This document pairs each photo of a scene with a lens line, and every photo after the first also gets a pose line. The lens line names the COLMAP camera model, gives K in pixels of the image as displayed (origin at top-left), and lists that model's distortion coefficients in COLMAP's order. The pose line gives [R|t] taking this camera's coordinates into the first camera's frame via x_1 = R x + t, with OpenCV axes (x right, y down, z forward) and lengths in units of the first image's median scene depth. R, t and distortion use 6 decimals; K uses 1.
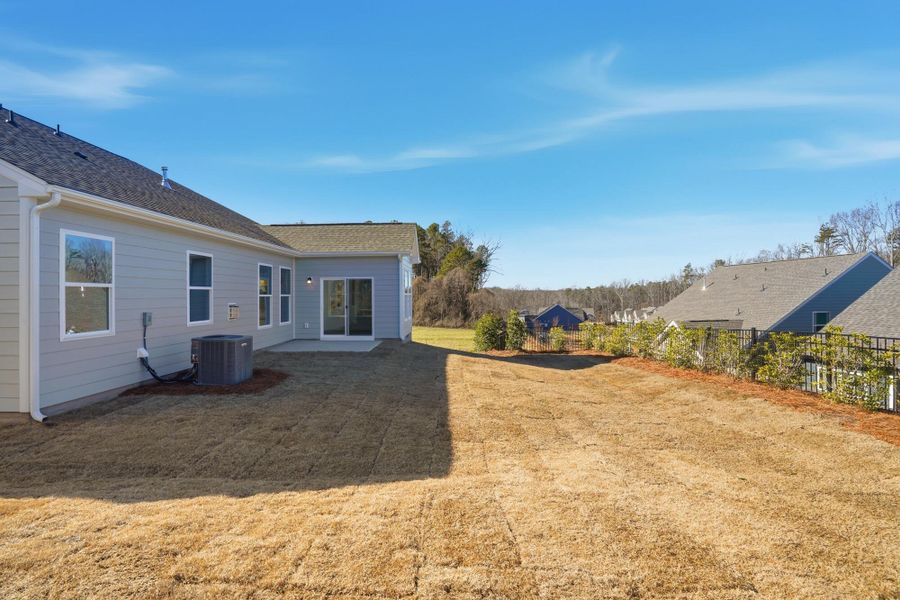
lens RADIAL K [[427.9, 0, 450.0], [0, 427.9, 300.0], [0, 0, 1]] dist [-0.052917, 0.019749]
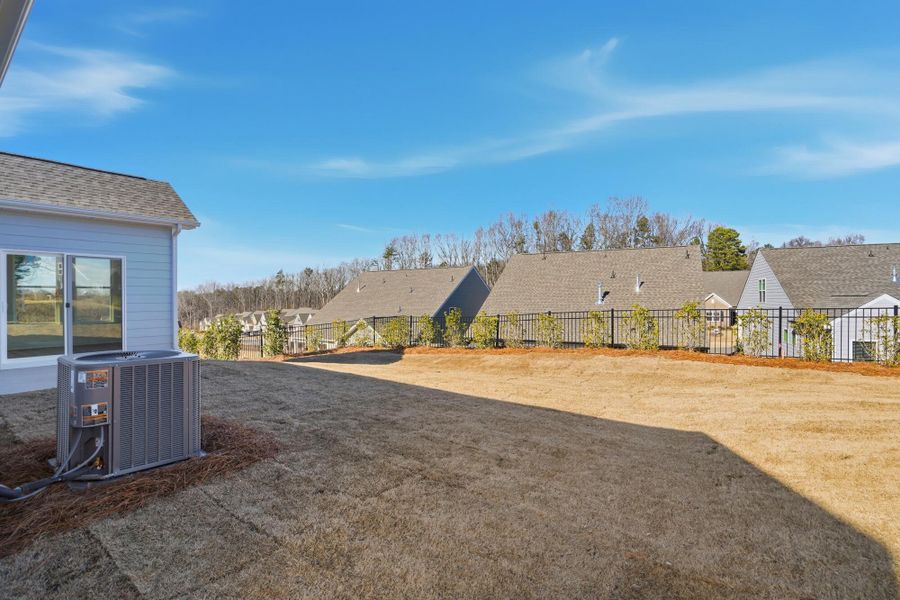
lens RADIAL K [[427.9, 0, 450.0], [0, 427.9, 300.0], [0, 0, 1]] dist [-0.052917, 0.019749]
pose [[0.609695, -0.003859, 0.792627, -0.052726], [0.014379, 0.999877, -0.006193, 0.002901], [-0.792506, 0.015173, 0.609676, 0.037817]]
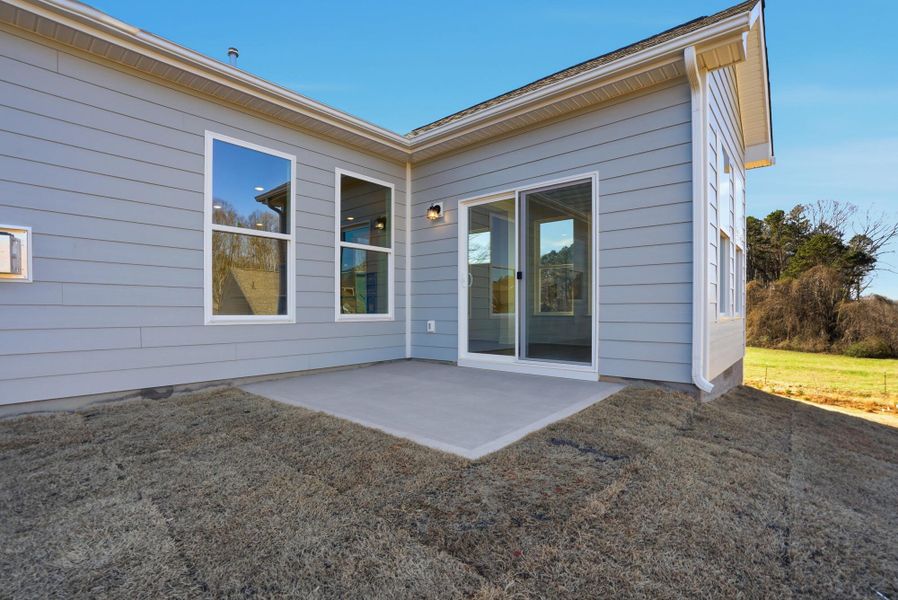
lens RADIAL K [[426.9, 0, 454.2], [0, 426.9, 318.1], [0, 0, 1]] dist [-0.052596, 0.019921]
pose [[0.772065, 0.014852, -0.635370, -0.009403], [-0.009358, 0.999884, 0.012001, 0.006711], [0.635474, -0.003320, 0.772115, 0.100247]]
